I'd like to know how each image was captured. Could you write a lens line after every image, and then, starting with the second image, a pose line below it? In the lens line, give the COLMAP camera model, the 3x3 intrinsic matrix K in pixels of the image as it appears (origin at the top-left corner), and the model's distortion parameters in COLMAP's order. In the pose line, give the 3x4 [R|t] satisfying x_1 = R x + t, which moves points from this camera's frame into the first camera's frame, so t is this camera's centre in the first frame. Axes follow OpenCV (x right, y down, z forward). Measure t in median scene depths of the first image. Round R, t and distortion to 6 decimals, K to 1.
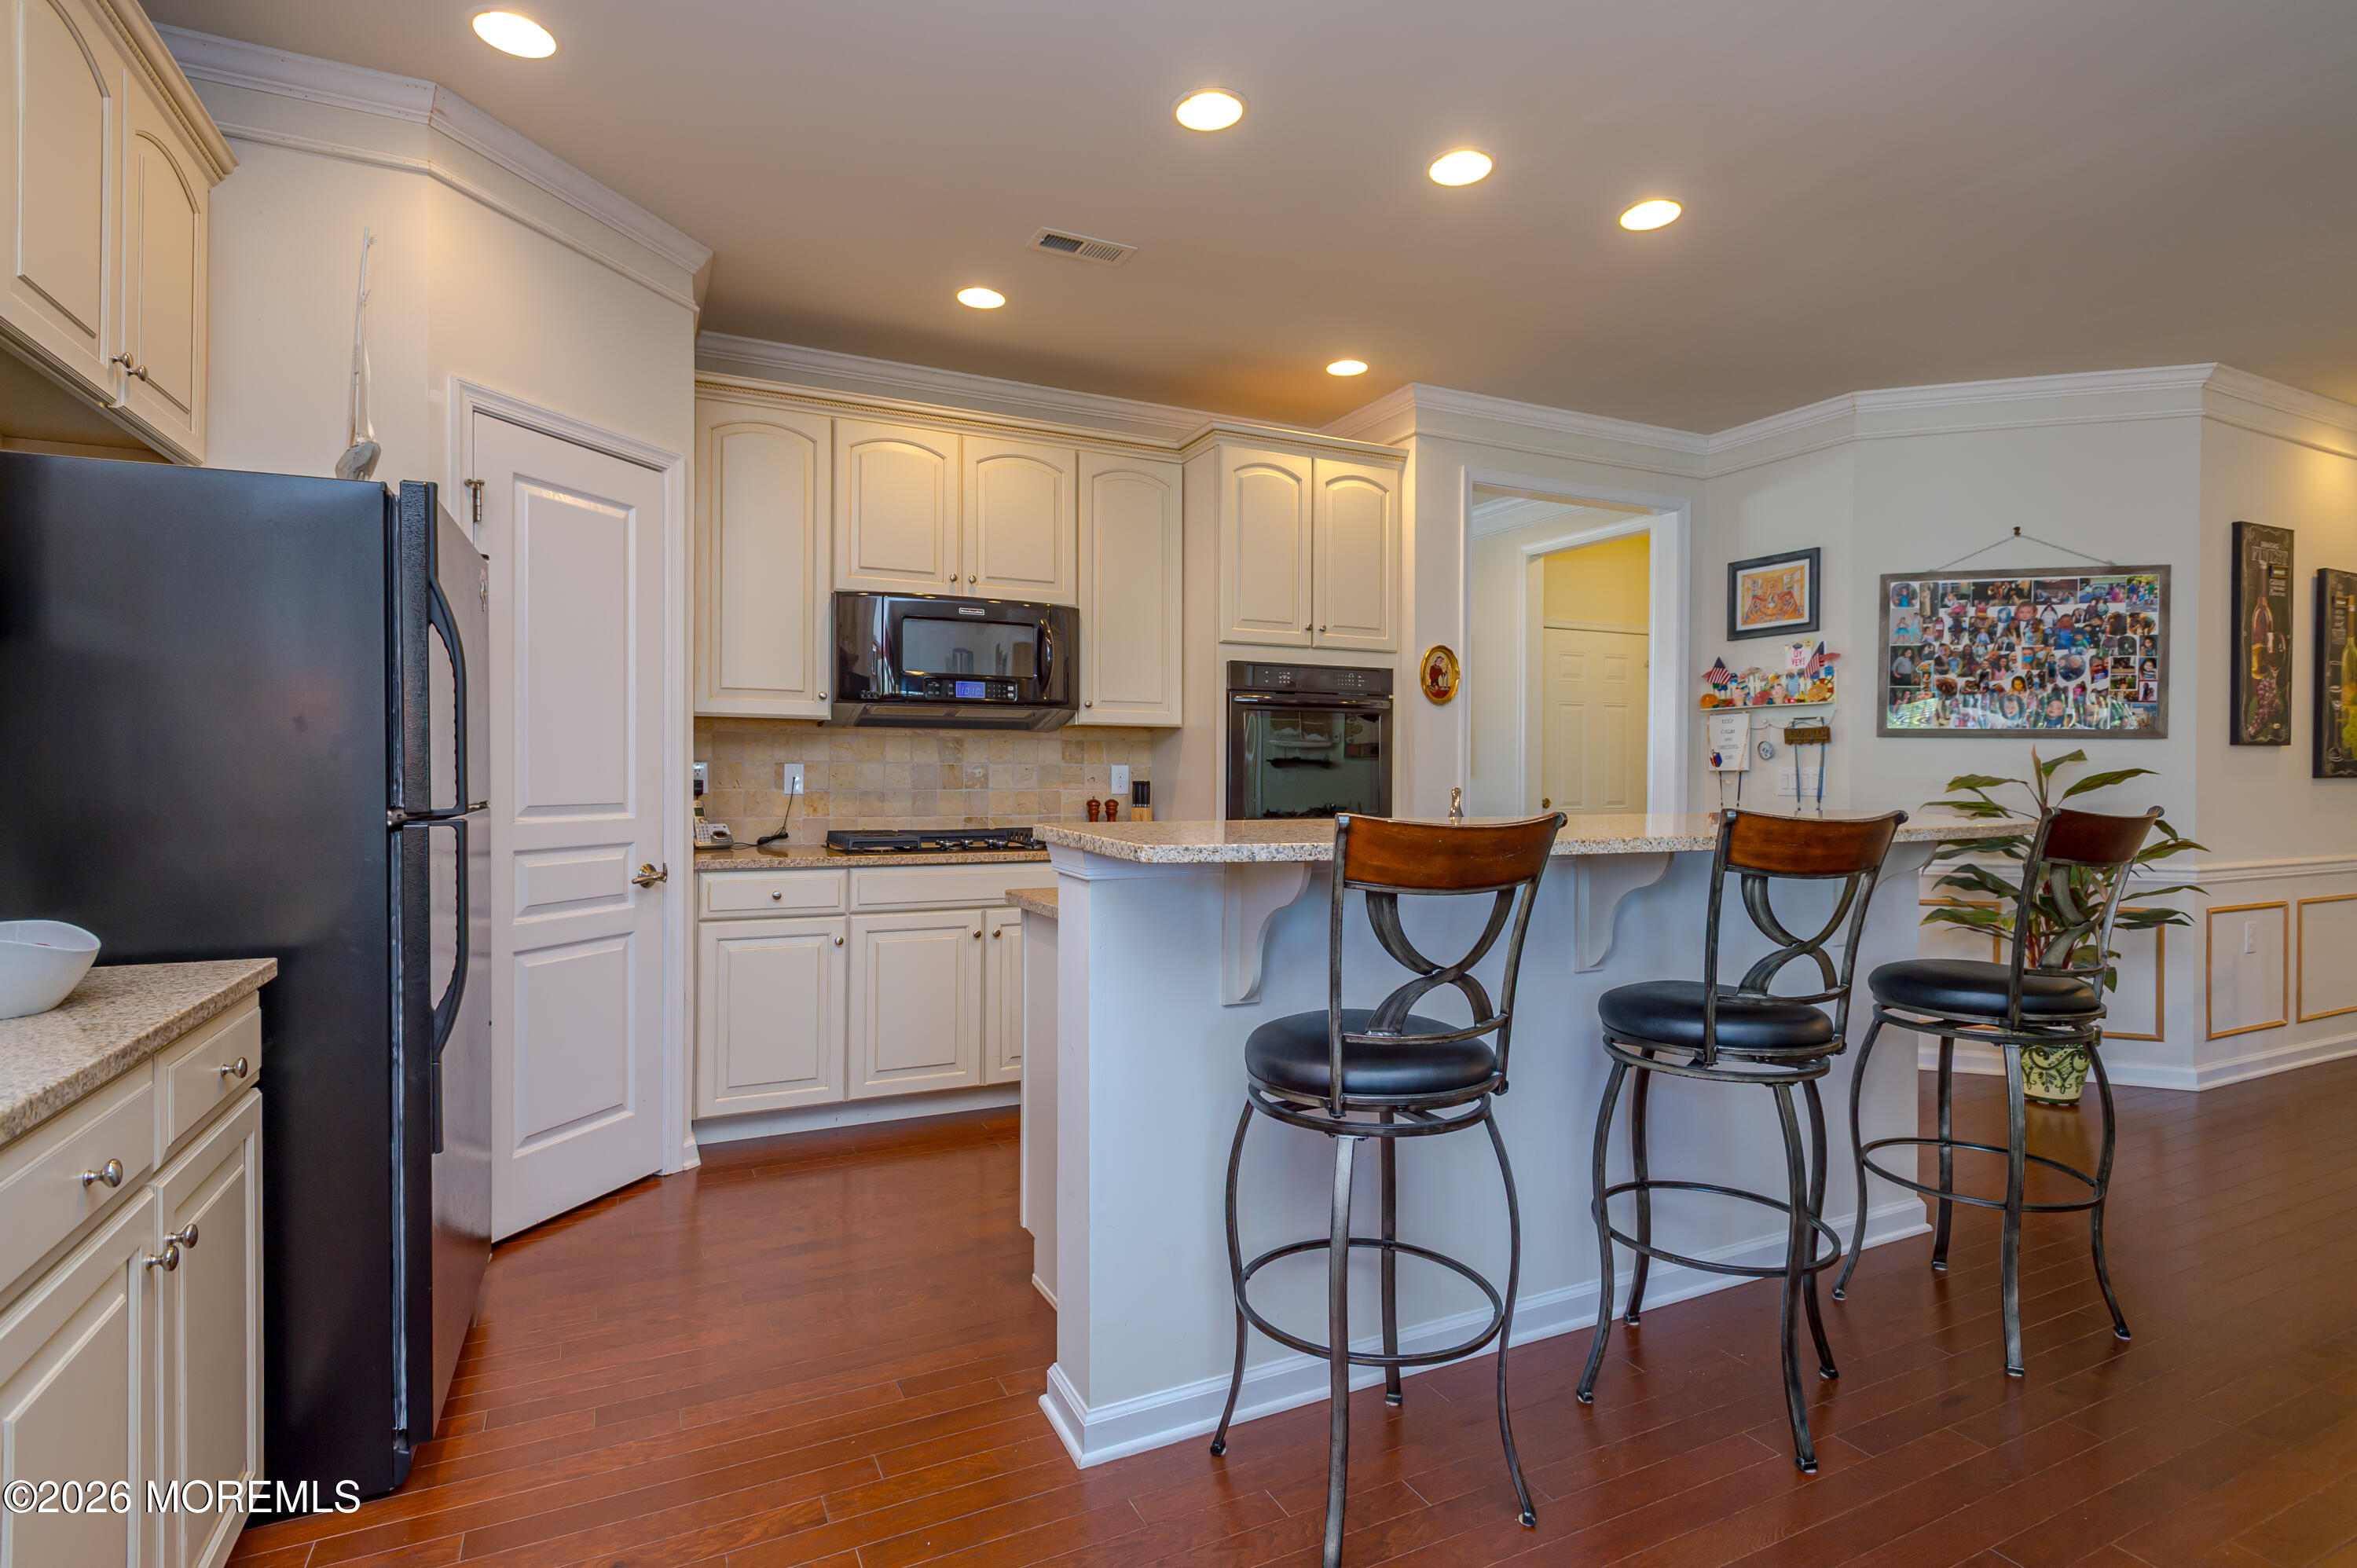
lens RADIAL K [[1140.7, 0, 1175.7], [0, 1140.7, 776.6], [0, 0, 1]] dist [0.012058, -0.009701]
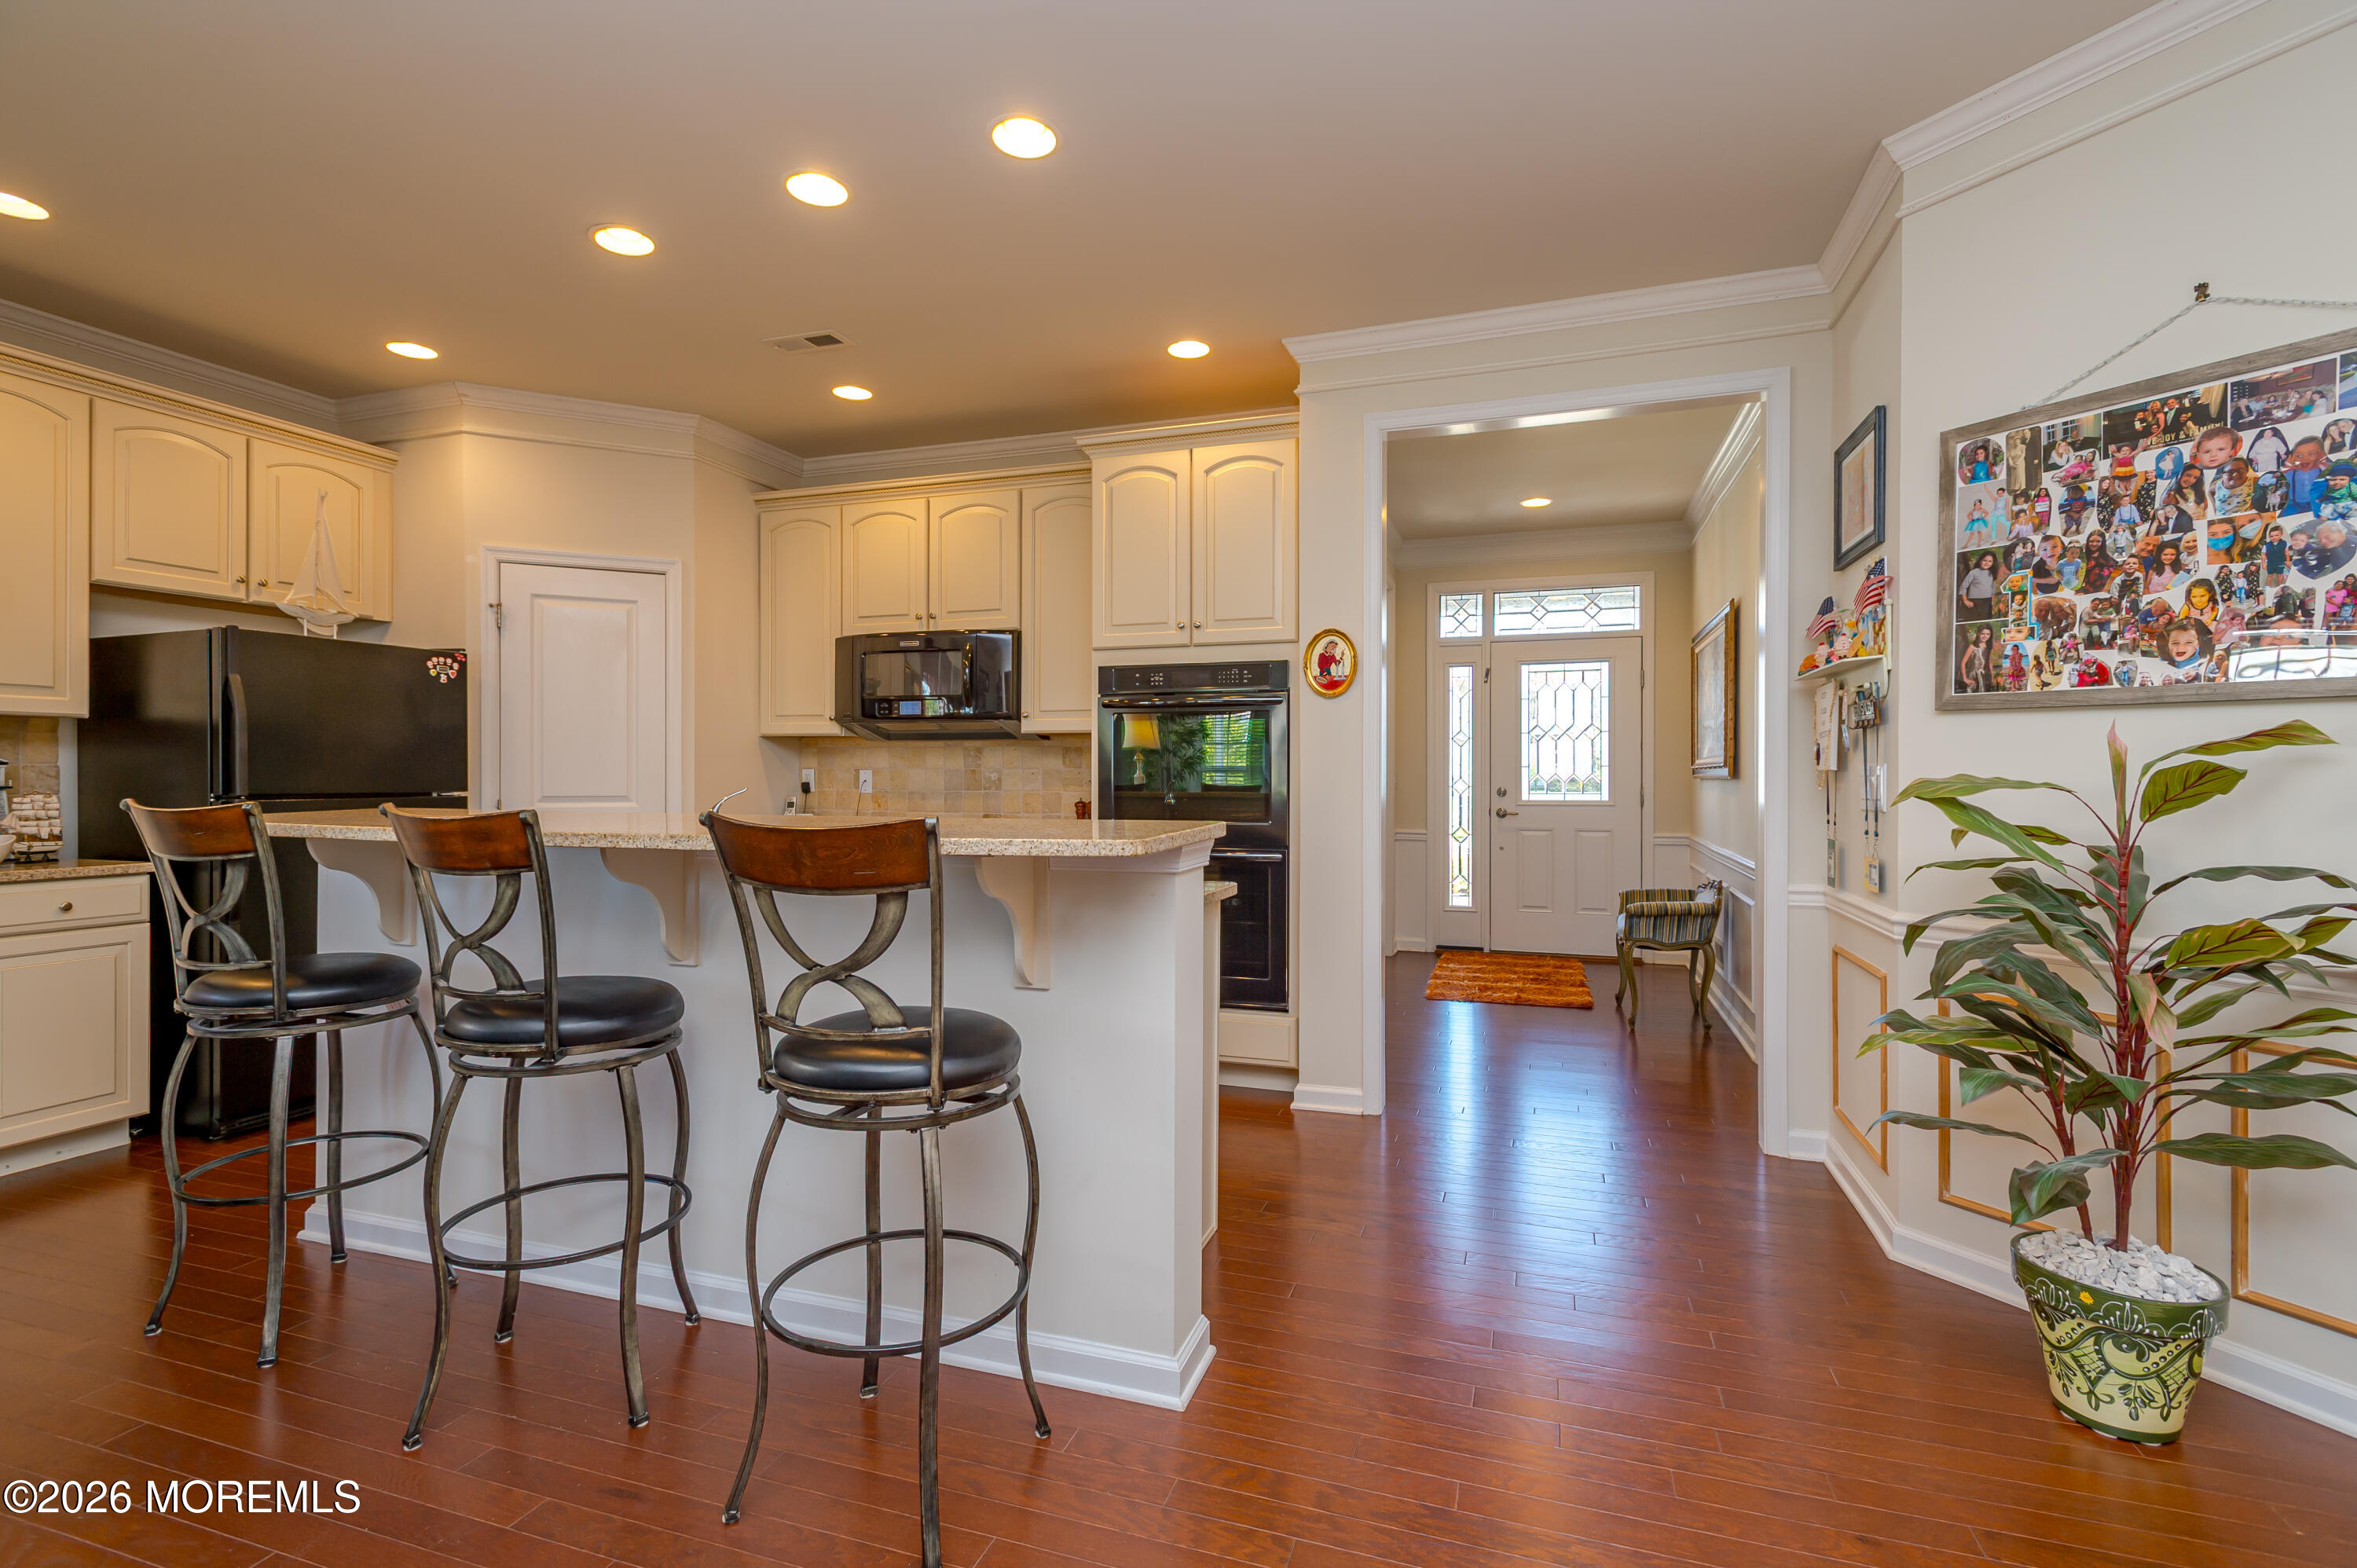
lens RADIAL K [[1086.8, 0, 1175.9], [0, 1086.8, 776.4], [0, 0, 1]] dist [0.024187, -0.012092]
pose [[0.708641, -0.002548, -0.705564, 0.780003], [-0.002619, 0.999977, -0.006241, 0.003328], [0.705564, 0.006270, 0.708618, 0.349539]]
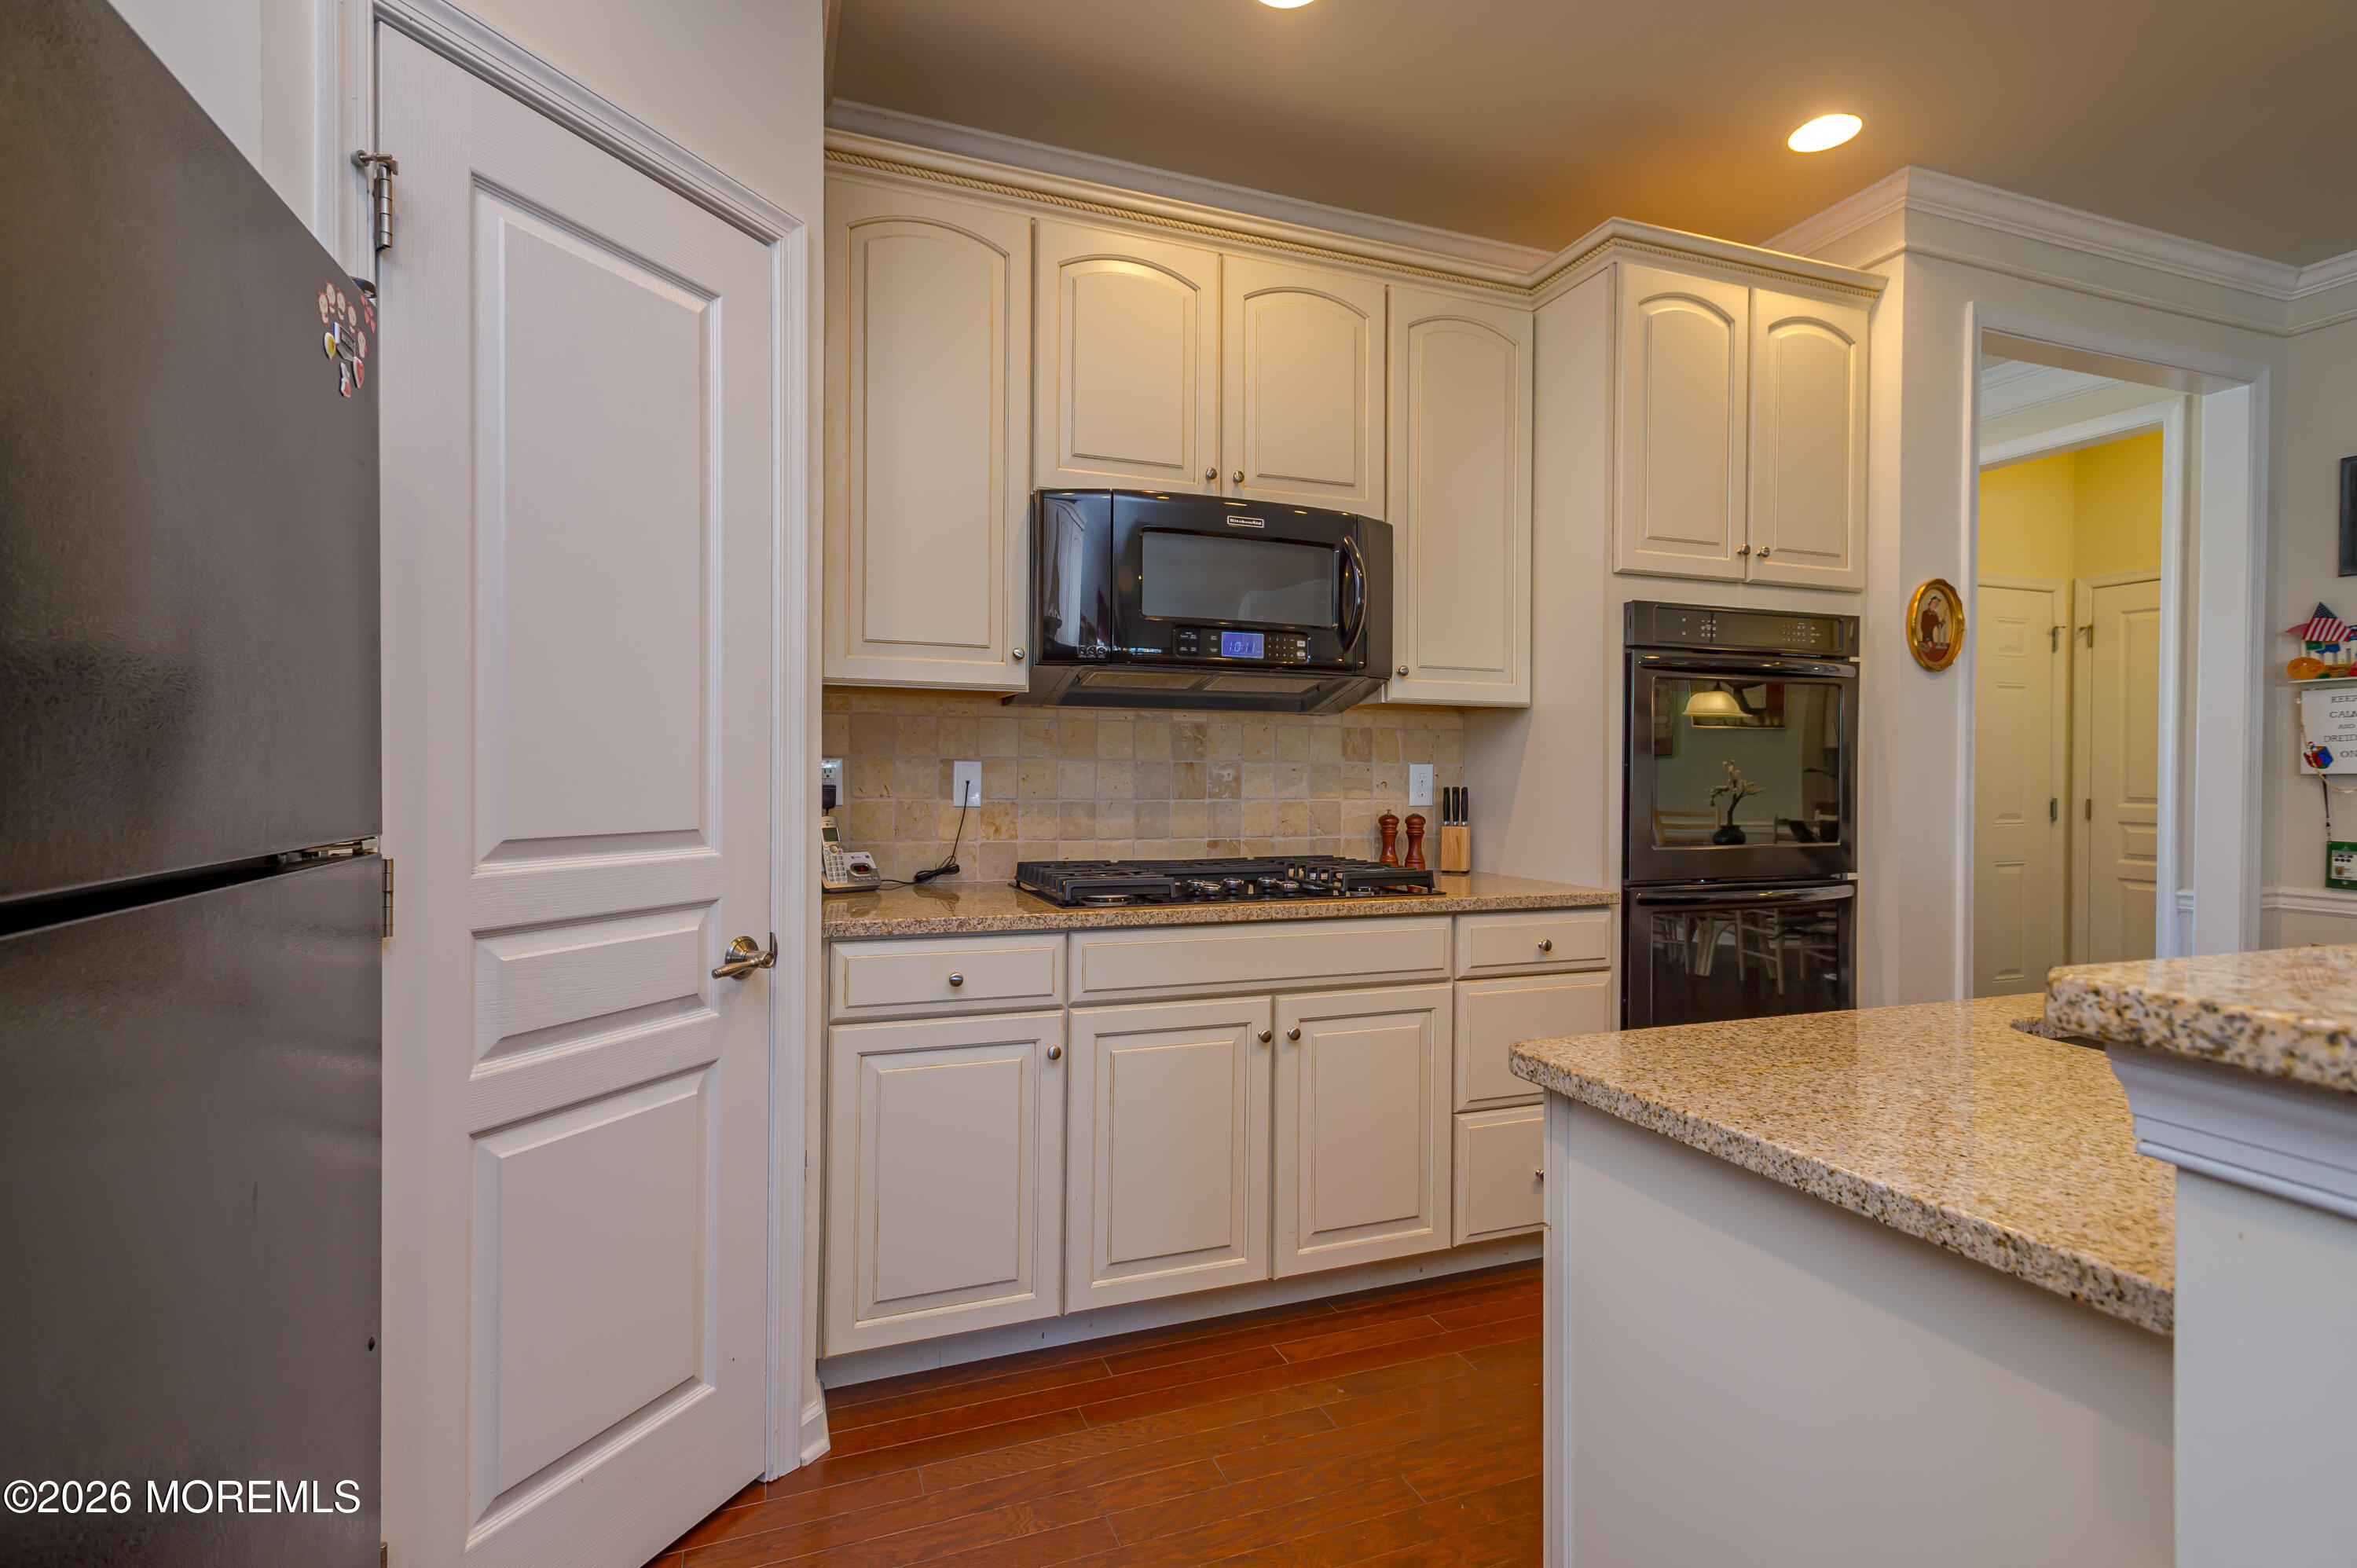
lens RADIAL K [[1115.4, 0, 1178.5], [0, 1115.4, 777.2], [0, 0, 1]] dist [0.025845, -0.017849]
pose [[0.995975, 0.002718, -0.089585, -0.147419], [-0.002662, 0.999996, 0.000745, -0.002376], [0.089587, -0.000504, 0.995979, 0.348175]]
